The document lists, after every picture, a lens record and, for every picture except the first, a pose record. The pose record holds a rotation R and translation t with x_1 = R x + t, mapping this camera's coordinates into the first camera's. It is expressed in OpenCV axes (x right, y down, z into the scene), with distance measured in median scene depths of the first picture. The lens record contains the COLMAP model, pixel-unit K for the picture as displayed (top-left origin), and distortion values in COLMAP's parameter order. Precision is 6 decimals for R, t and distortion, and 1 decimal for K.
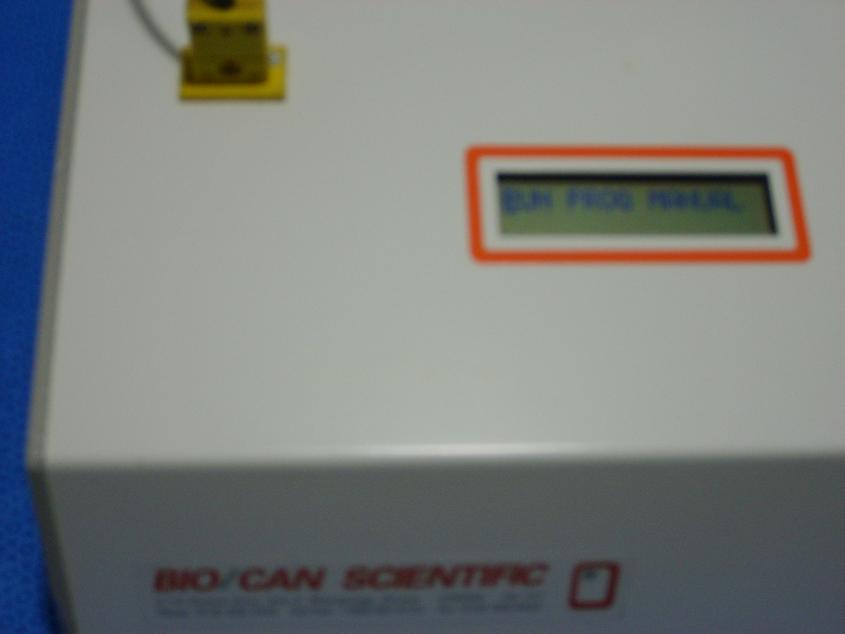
lens RADIAL K [[1297.0, 0, 422.5], [0, 1297.0, 317.0], [0, 0, 1]] dist [-0.113610, -0.020433]
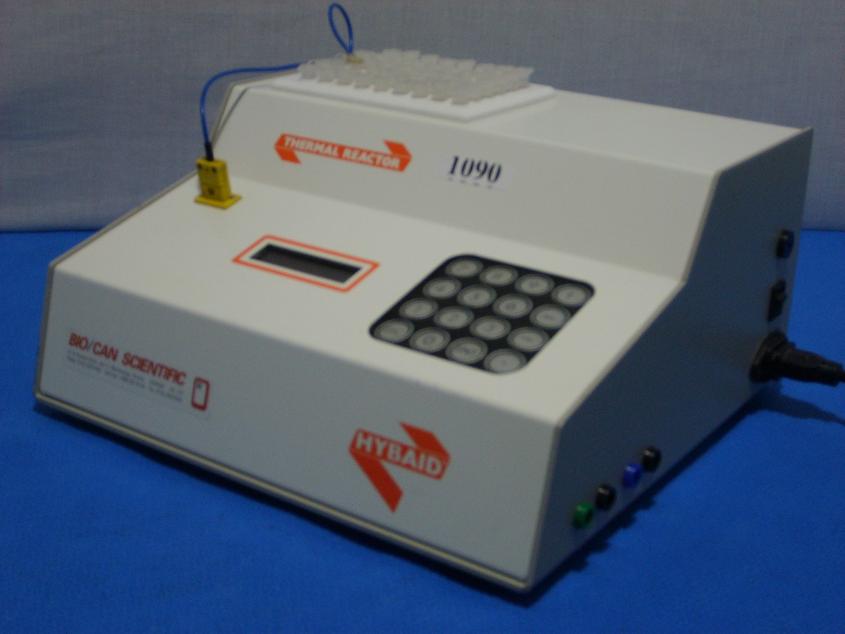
lens RADIAL K [[1297.0, 0, 422.5], [0, 1297.0, 317.0], [0, 0, 1]] dist [-0.113610, -0.020433]
pose [[0.799404, 0.209855, -0.562951, 1.670907], [-0.466208, 0.807697, -0.360937, 0.730833], [0.378949, 0.550987, 0.743513, -0.579535]]
